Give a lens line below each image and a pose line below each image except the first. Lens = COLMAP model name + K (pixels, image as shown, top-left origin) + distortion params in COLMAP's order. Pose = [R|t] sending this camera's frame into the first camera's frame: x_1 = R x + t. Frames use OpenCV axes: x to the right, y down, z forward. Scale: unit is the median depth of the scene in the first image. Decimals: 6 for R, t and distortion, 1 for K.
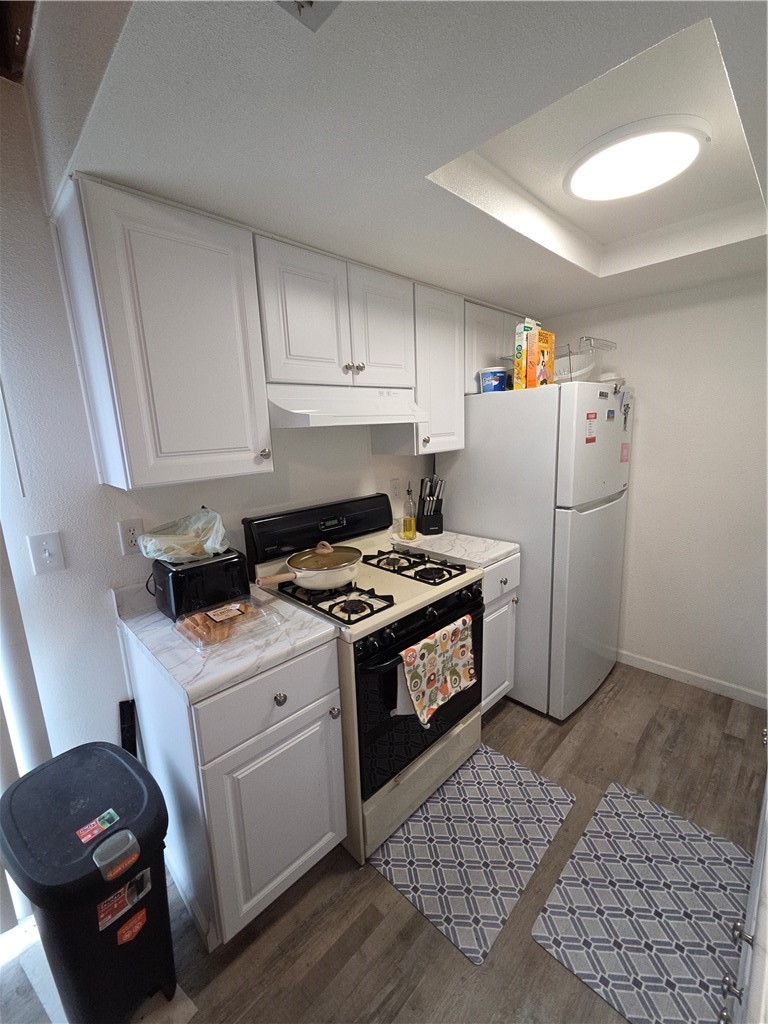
lens RADIAL K [[419.1, 0, 384.0], [0, 419.1, 512.0], [0, 0, 1]] dist [0.002562, -0.001147]
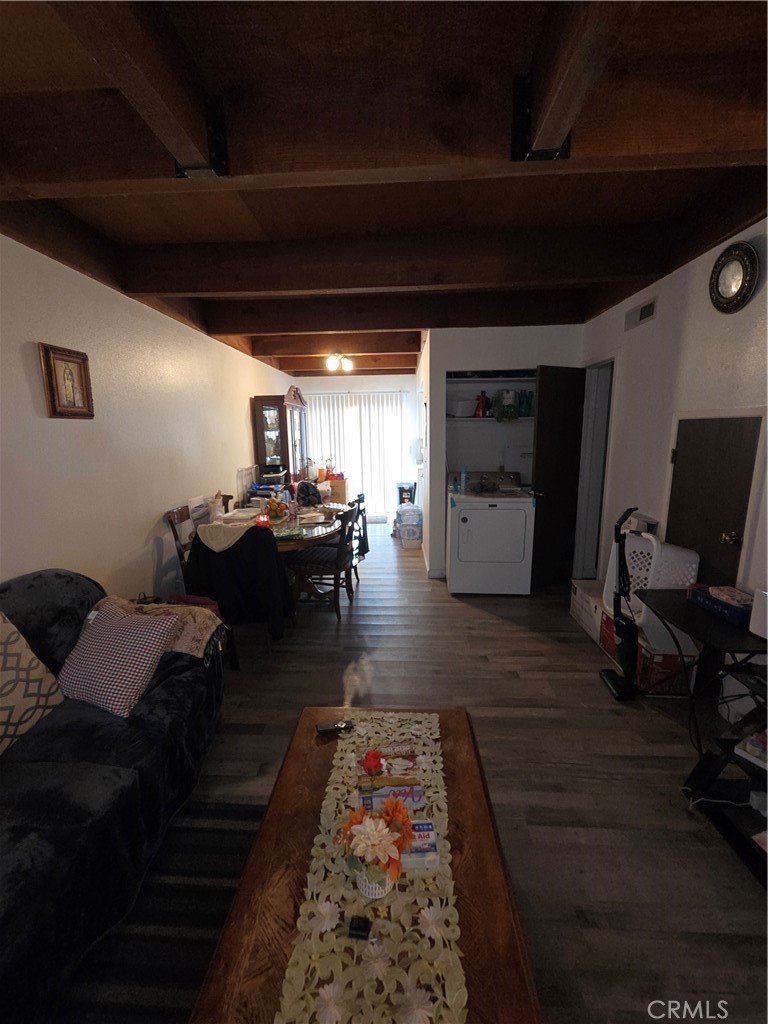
lens RADIAL K [[419.1, 0, 384.0], [0, 419.1, 512.0], [0, 0, 1]] dist [0.002562, -0.001147]
pose [[0.679099, 0.165803, -0.715076, 2.623008], [-0.157491, 0.984381, 0.078678, 0.438821], [0.716953, 0.059188, 0.694605, -2.583200]]
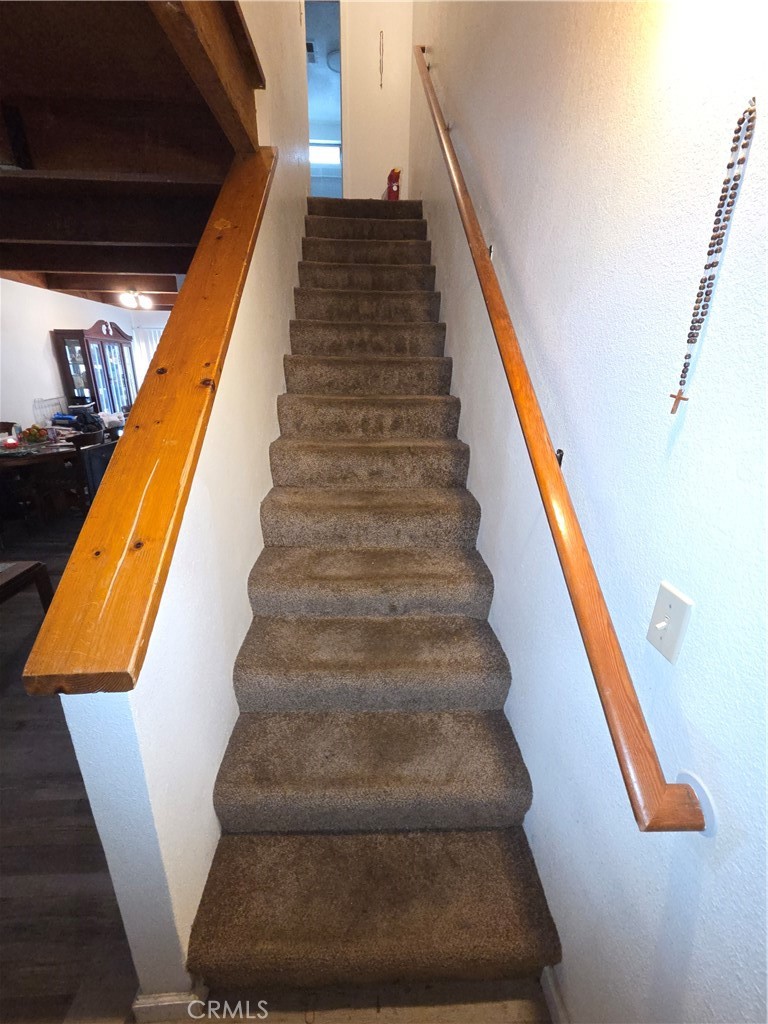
lens RADIAL K [[419.1, 0, 384.0], [0, 419.1, 512.0], [0, 0, 1]] dist [0.002562, -0.001147]
pose [[0.738335, 0.263506, -0.620827, 4.029794], [-0.176918, 0.963952, 0.198739, 0.247934], [0.650816, -0.036900, 0.758338, -2.012424]]
